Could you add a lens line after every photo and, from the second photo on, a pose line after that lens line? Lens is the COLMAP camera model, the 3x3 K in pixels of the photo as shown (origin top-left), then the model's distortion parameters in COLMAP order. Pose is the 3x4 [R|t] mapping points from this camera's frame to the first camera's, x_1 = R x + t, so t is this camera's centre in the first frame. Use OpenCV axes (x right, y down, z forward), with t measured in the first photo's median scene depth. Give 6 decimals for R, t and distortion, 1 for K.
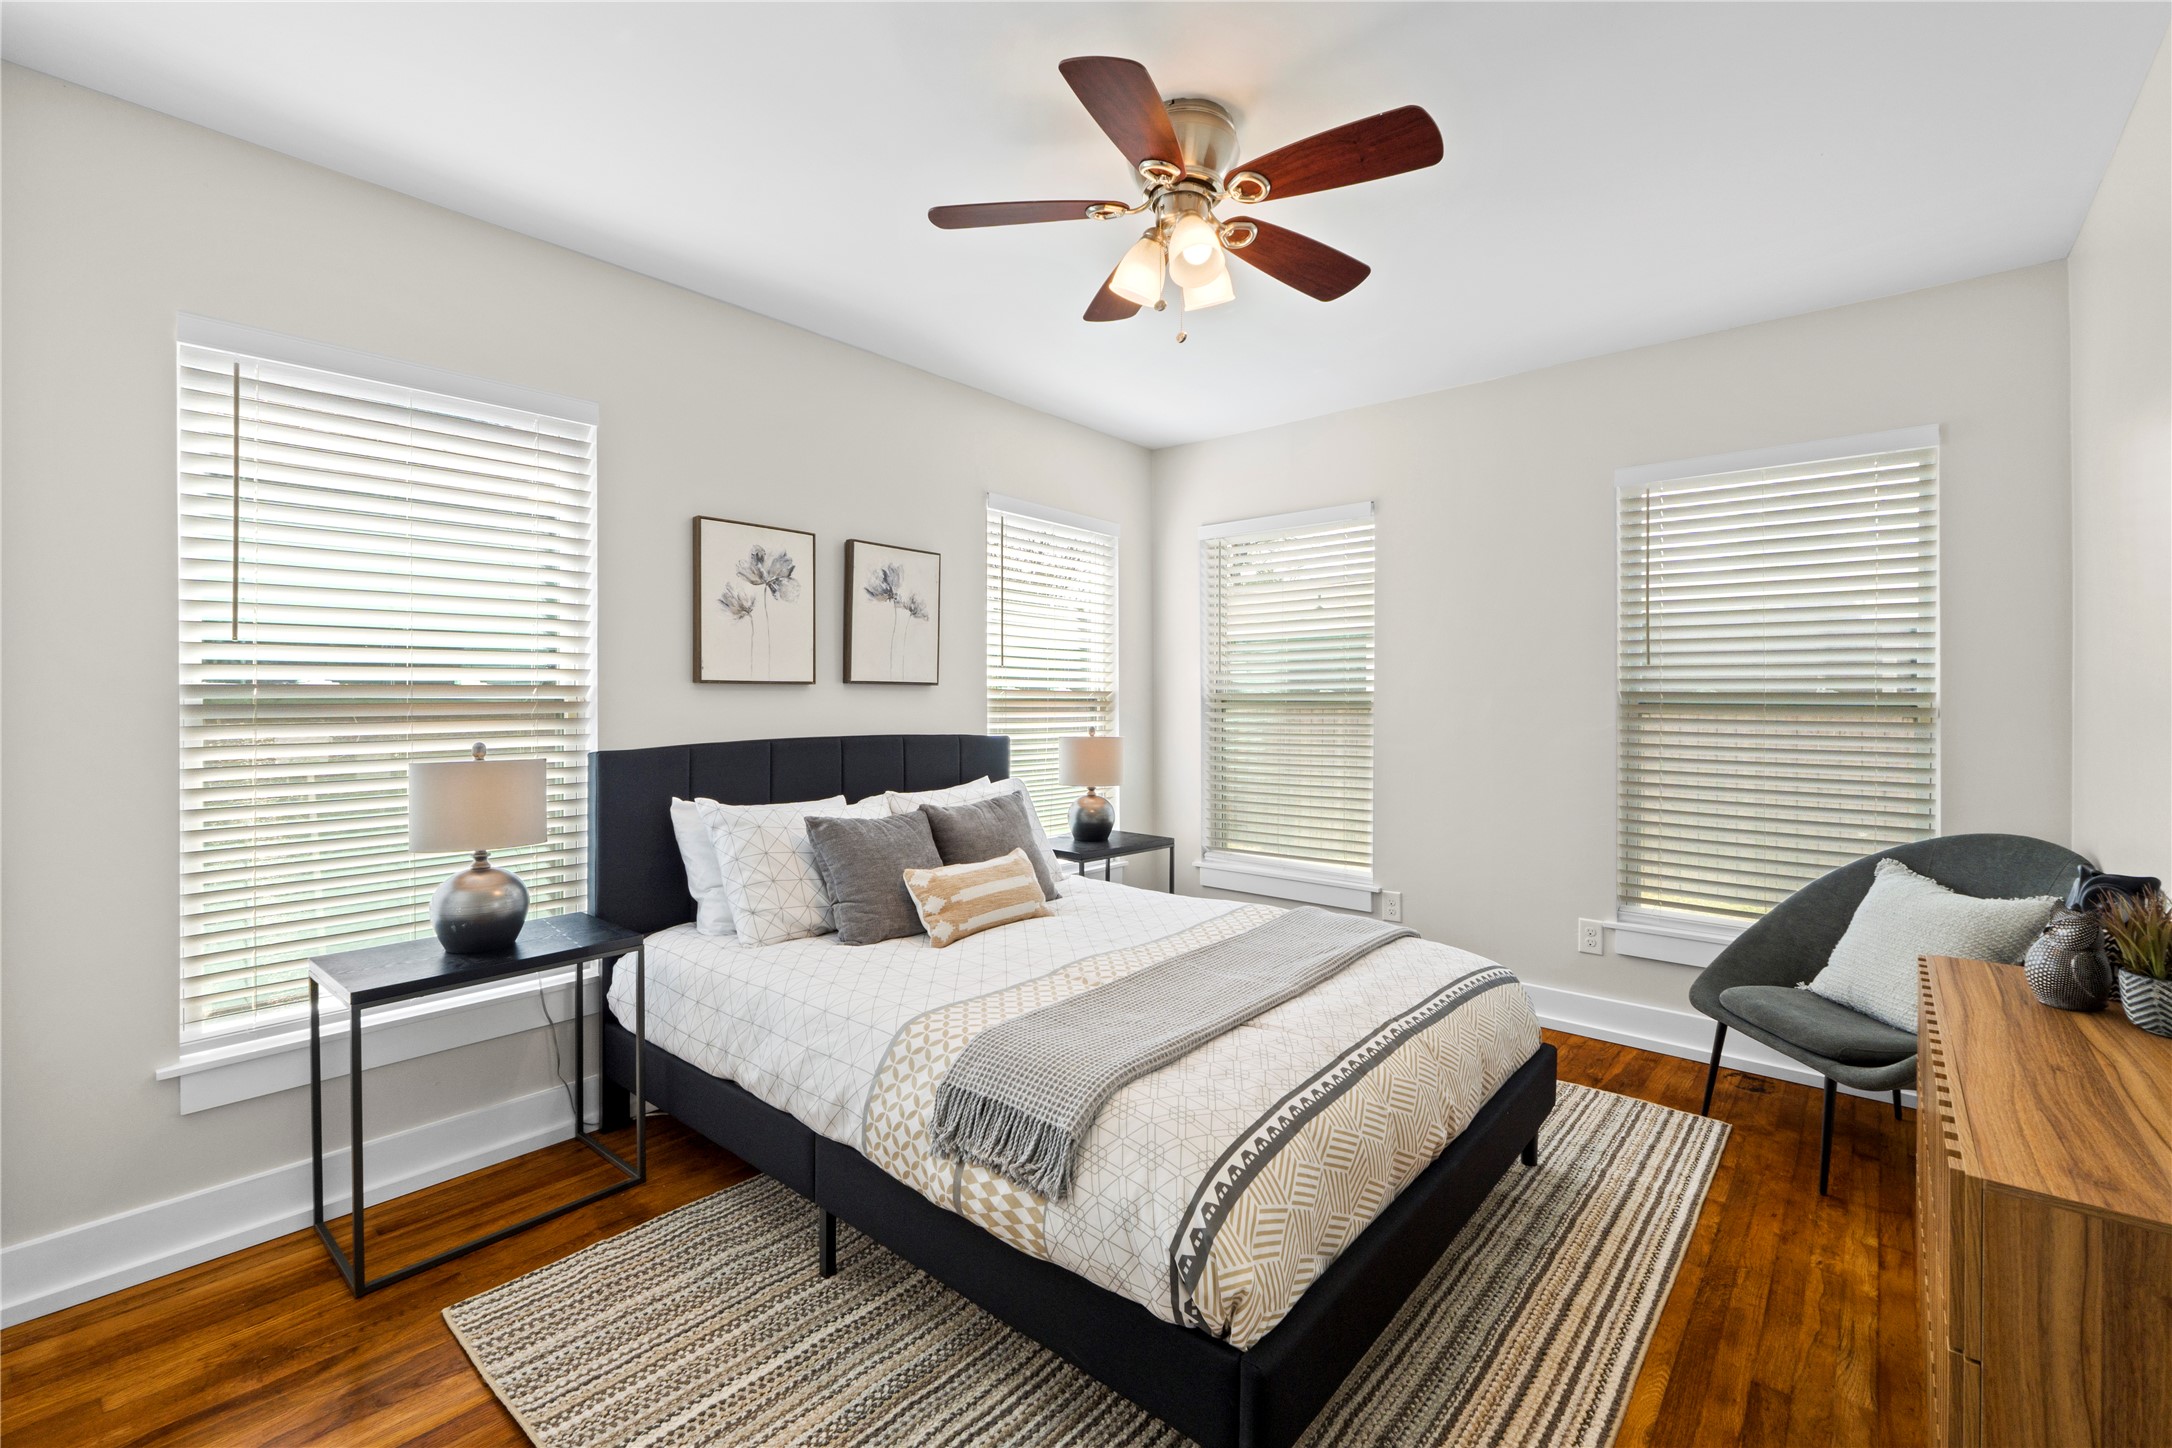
lens RADIAL K [[945.4, 0, 1086.3], [0, 945.4, 706.3], [0, 0, 1]] dist [-0.008710, -0.000404]
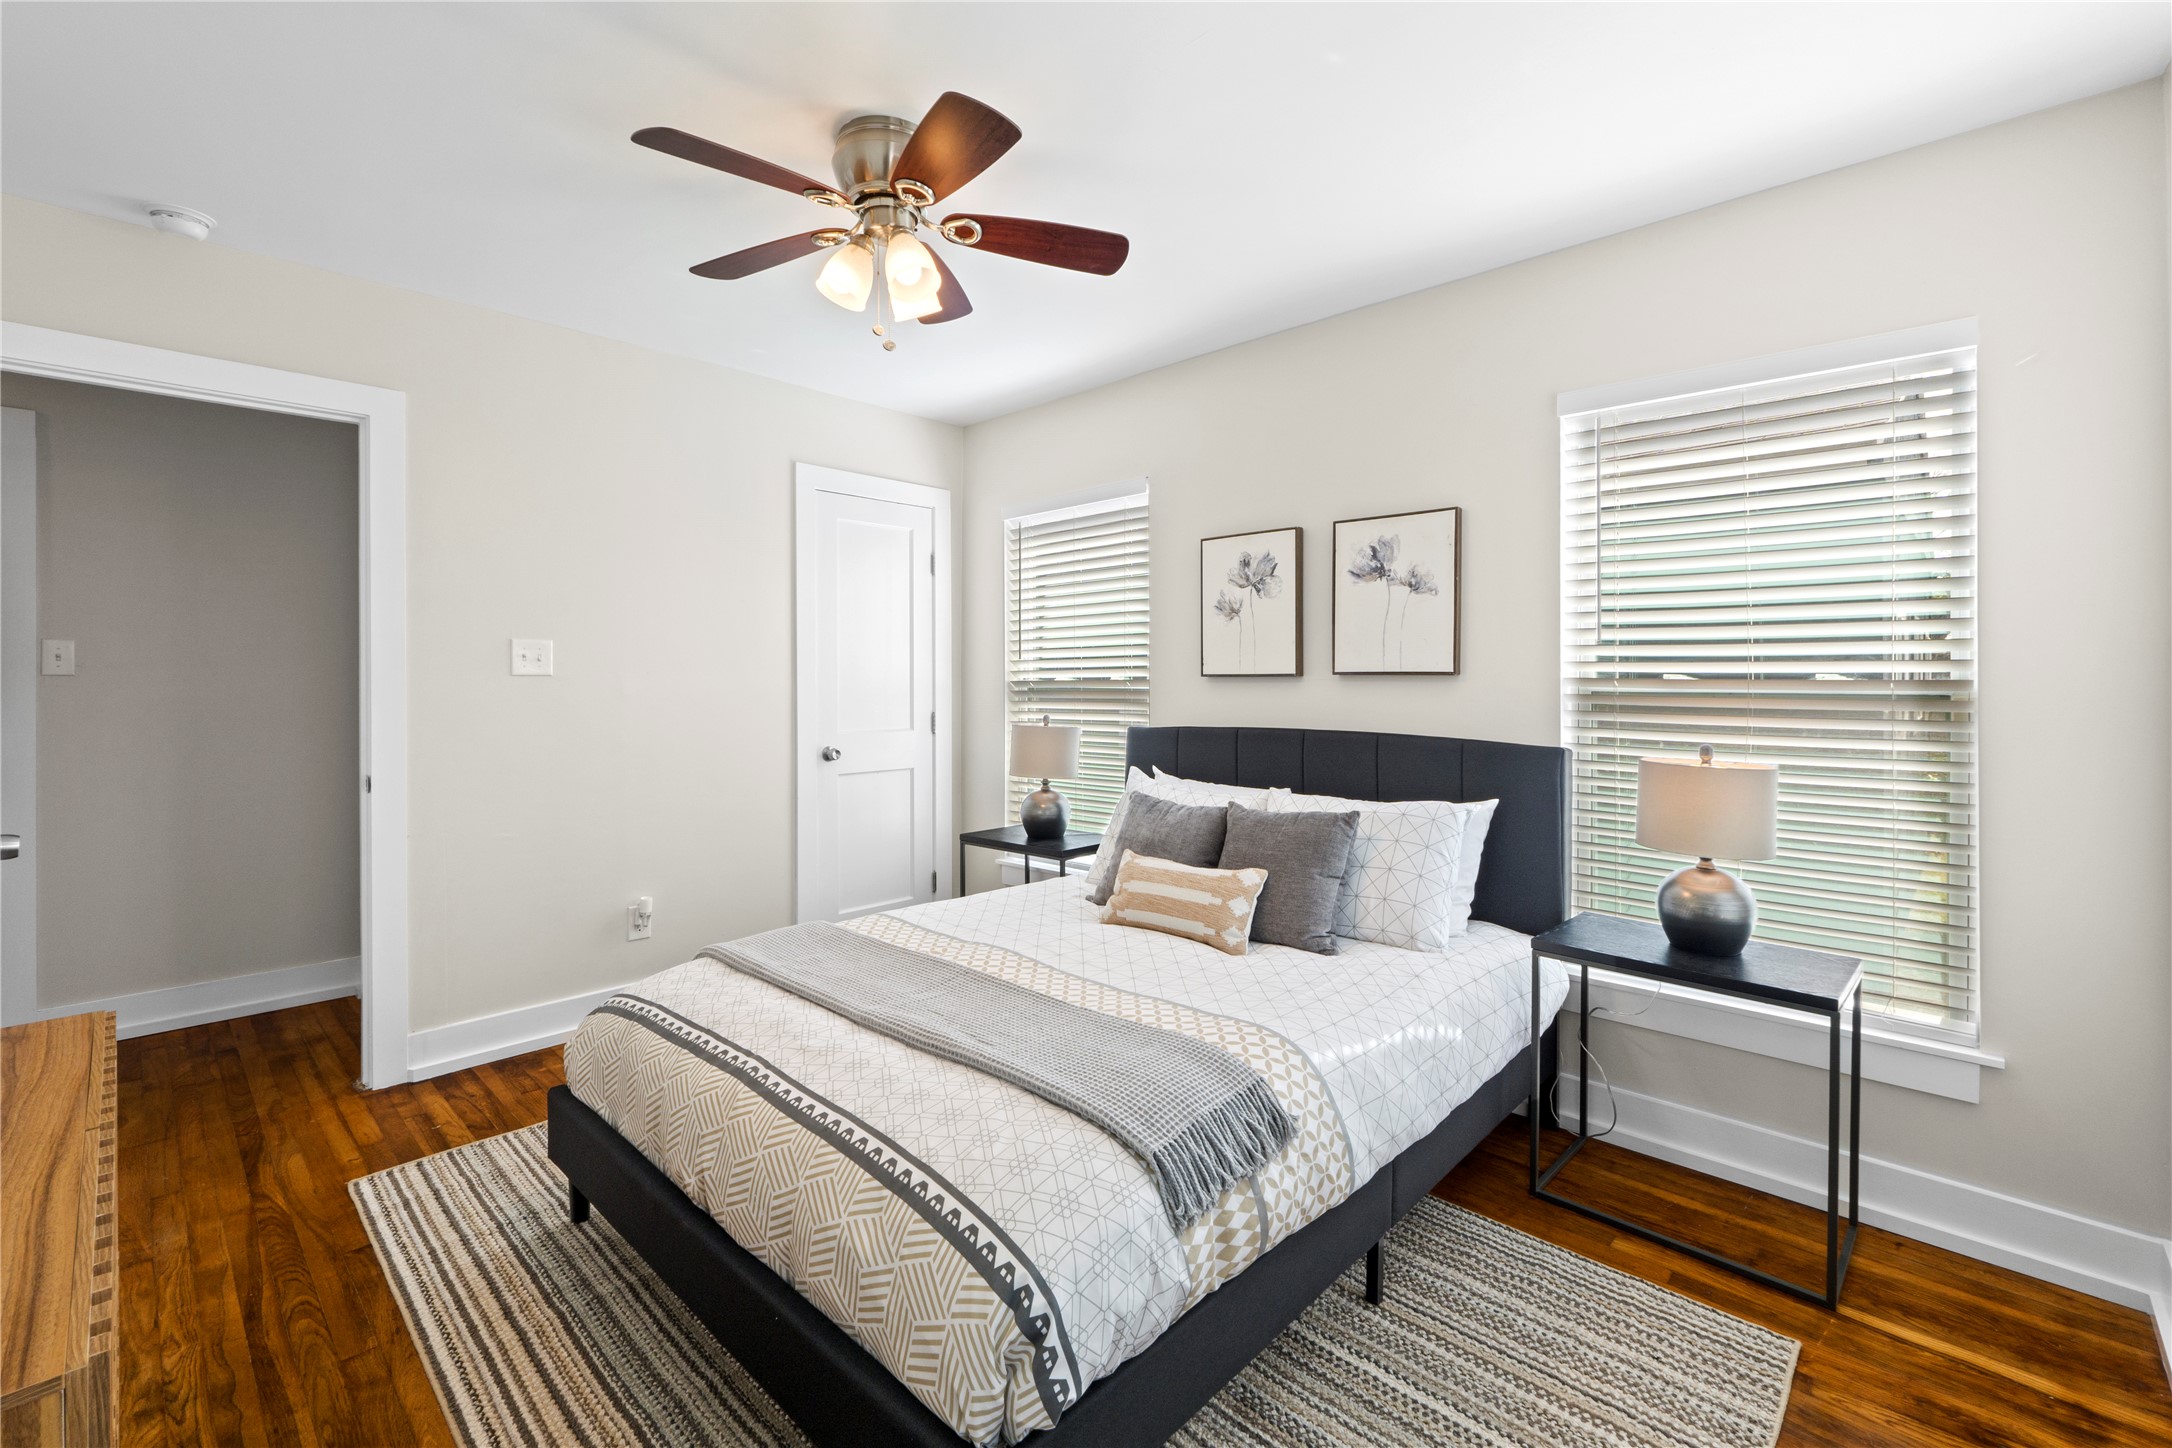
lens RADIAL K [[942.2, 0, 1080.5], [0, 942.2, 691.5], [0, 0, 1]] dist [-0.023582, -0.000102]
pose [[-0.082654, 0.004215, -0.996569, 0.760426], [-0.015525, 0.999864, 0.005516, -0.009868], [0.996457, 0.015928, -0.082577, 0.892343]]
